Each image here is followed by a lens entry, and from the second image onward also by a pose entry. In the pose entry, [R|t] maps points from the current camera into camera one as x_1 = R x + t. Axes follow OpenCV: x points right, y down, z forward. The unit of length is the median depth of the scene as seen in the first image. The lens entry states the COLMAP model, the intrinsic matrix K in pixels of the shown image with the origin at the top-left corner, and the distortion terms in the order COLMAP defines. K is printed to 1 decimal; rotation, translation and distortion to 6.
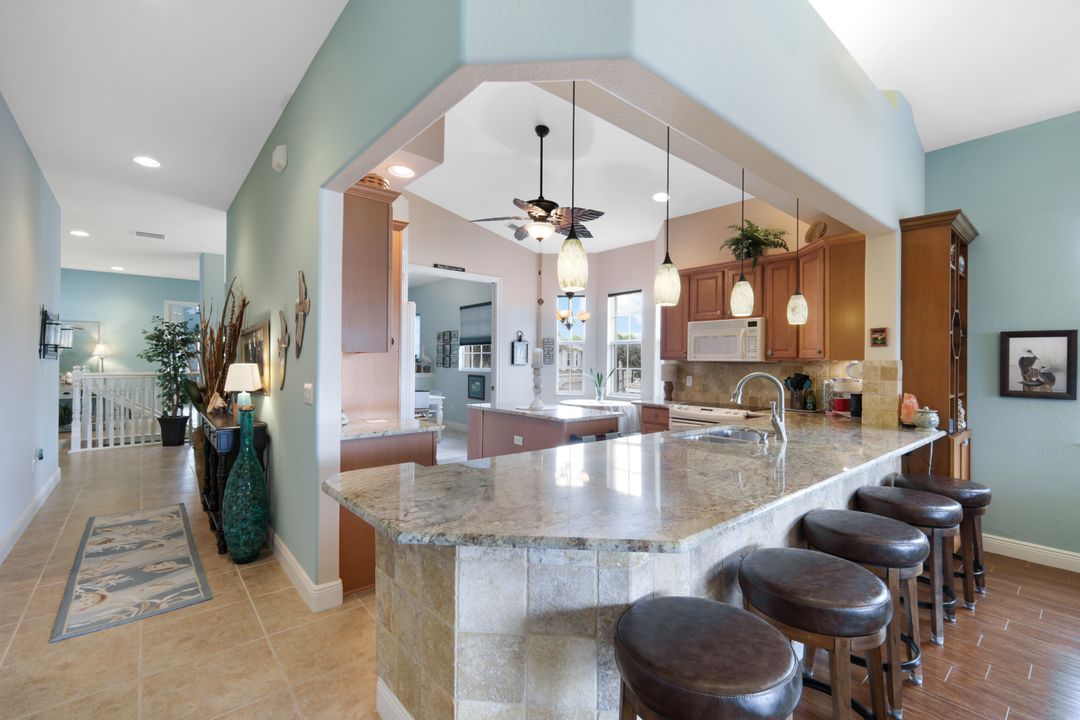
lens RADIAL K [[466.6, 0, 540.0], [0, 466.6, 360.0], [0, 0, 1]] dist [0.001235, -0.000240]
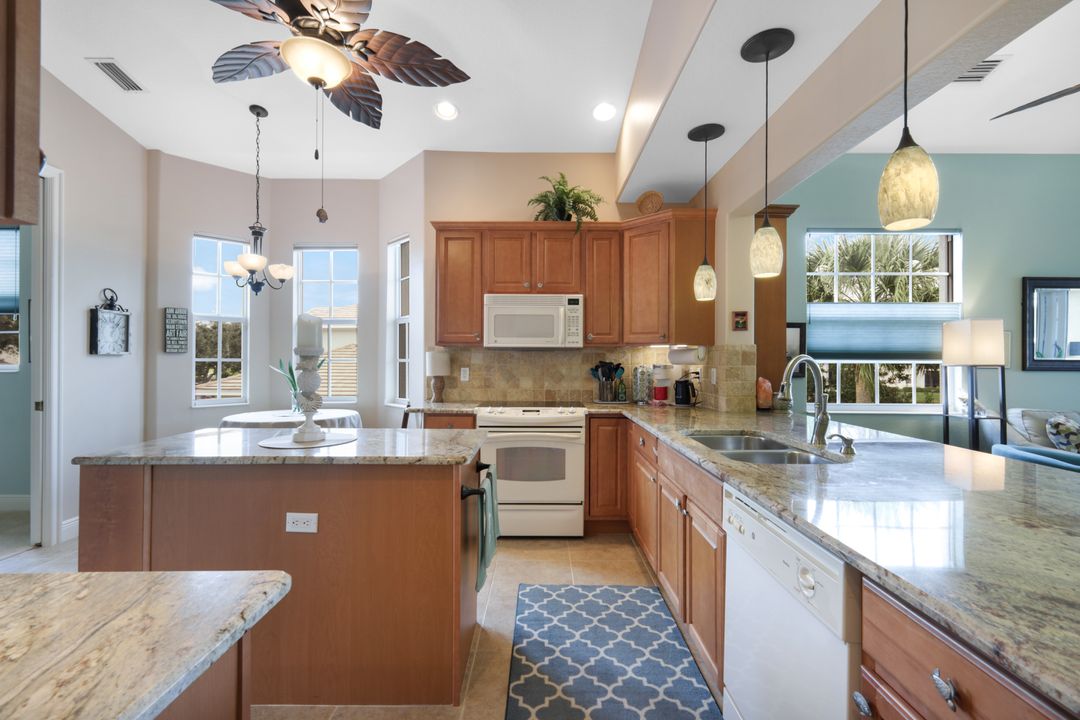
lens RADIAL K [[472.8, 0, 540.6], [0, 472.8, 356.5], [0, 0, 1]] dist [0.004400, 0.000172]
pose [[0.648800, -0.004018, 0.760948, -0.199908], [0.000072, 0.999986, 0.005219, 0.013856], [-0.760959, -0.003331, 0.648792, 0.465007]]
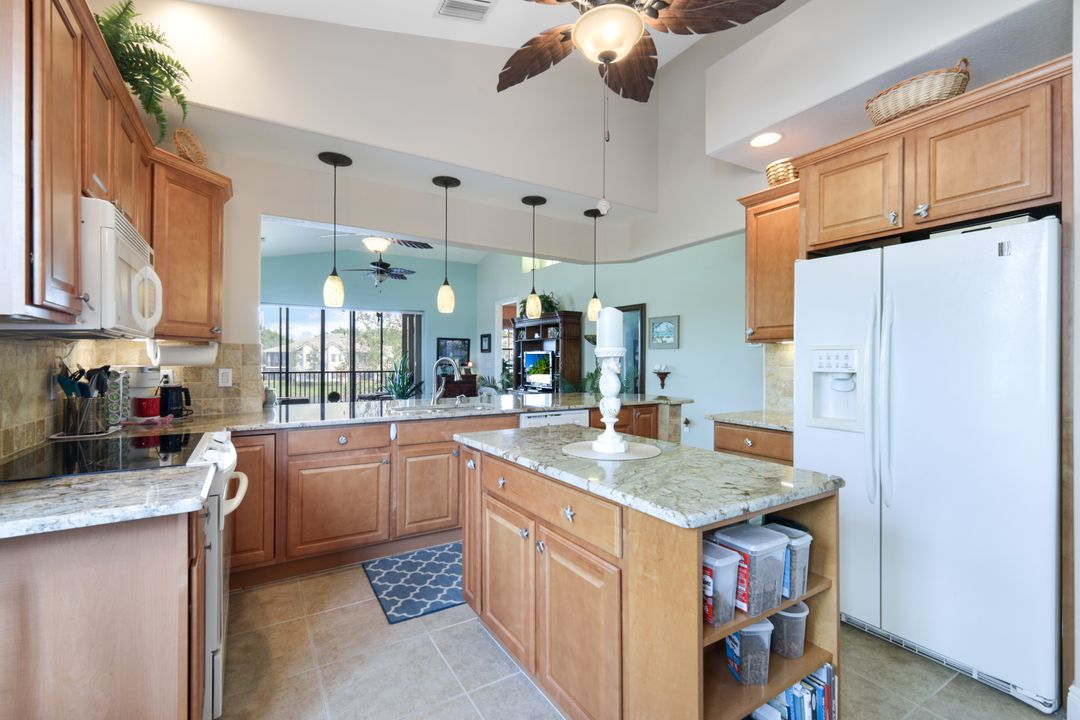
lens RADIAL K [[472.8, 0, 540.6], [0, 472.8, 356.5], [0, 0, 1]] dist [0.004400, 0.000172]
pose [[-0.987982, -0.008137, 0.154352, -0.010084], [-0.010004, 0.999886, -0.011325, 0.022488], [-0.154242, -0.012733, -0.987951, 1.298959]]
